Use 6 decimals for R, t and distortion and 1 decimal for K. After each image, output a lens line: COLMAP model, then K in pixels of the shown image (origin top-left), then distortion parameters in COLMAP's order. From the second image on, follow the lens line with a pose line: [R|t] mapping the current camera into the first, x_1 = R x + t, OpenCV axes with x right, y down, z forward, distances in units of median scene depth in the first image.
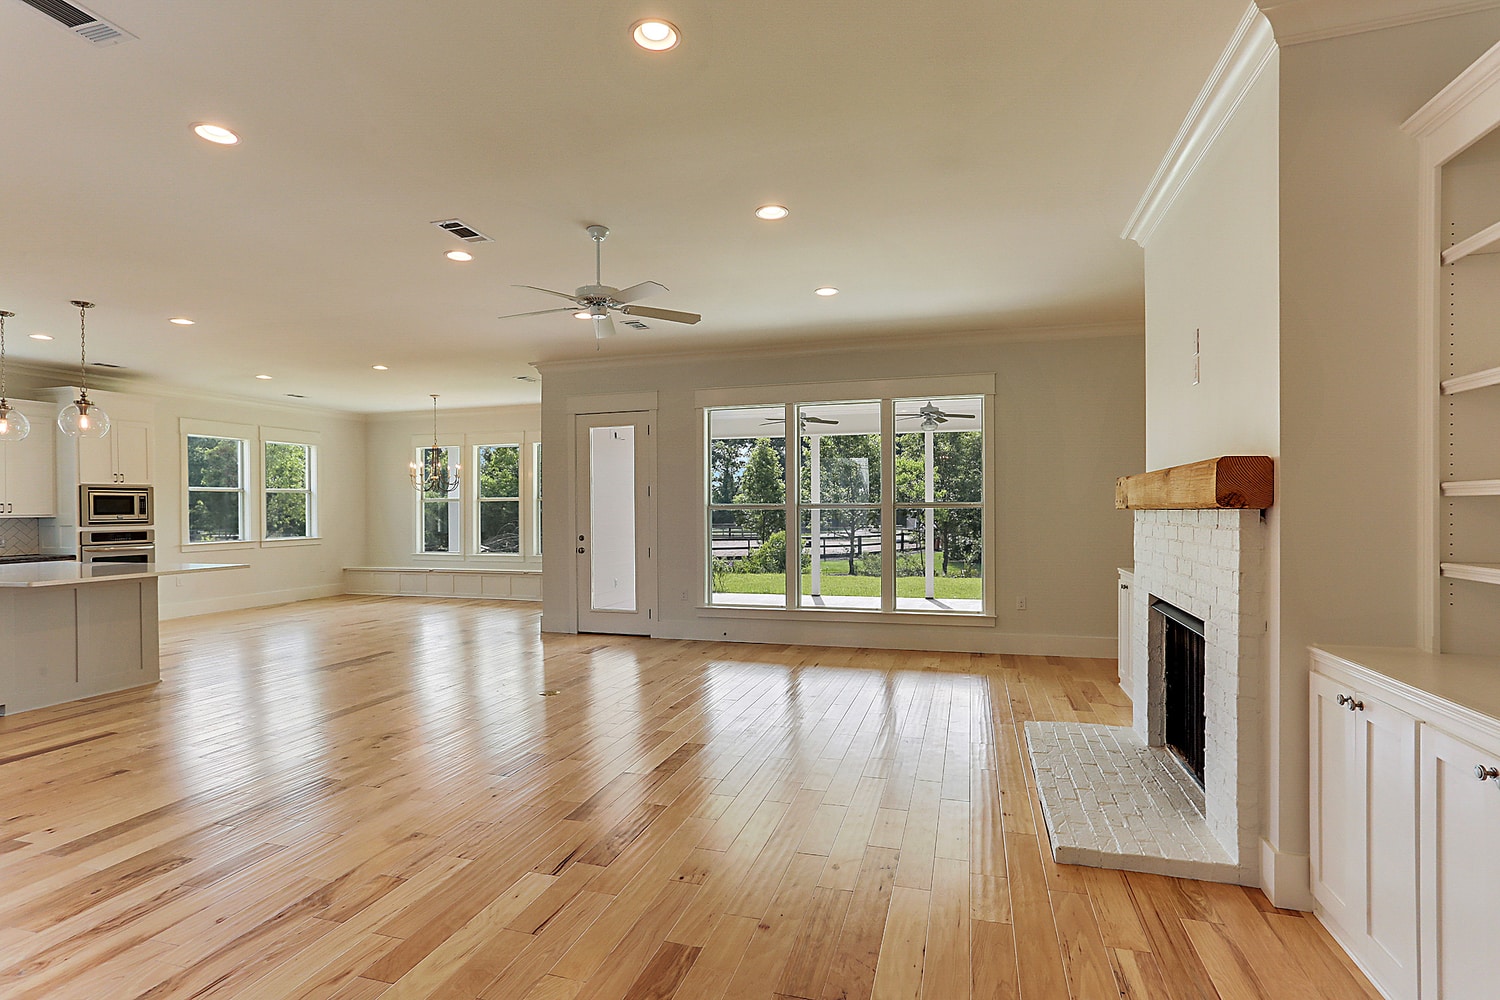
lens RADIAL K [[730.4, 0, 747.2], [0, 730.4, 507.3], [0, 0, 1]] dist [-0.026881, 0.004211]
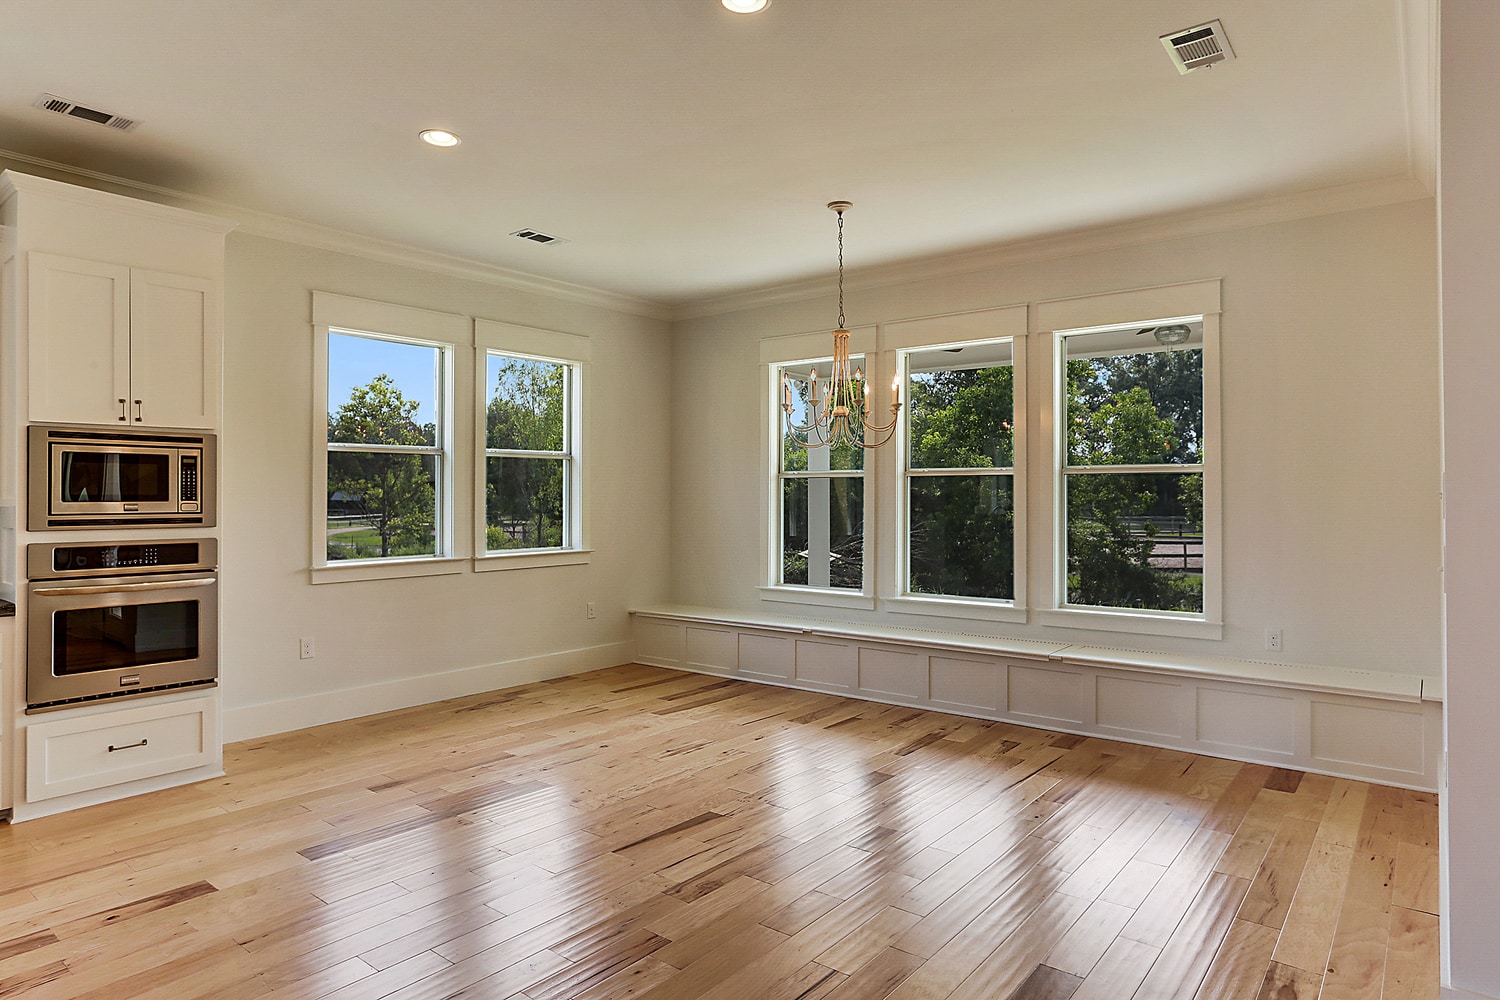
lens RADIAL K [[893.6, 0, 749.4], [0, 893.6, 497.8], [0, 0, 1]] dist [0.005416, 0.000946]
pose [[0.931293, 0.016073, -0.363917, -0.361236], [-0.012085, 0.999839, 0.013233, -0.002271], [0.364071, -0.007926, 0.931338, 0.641307]]
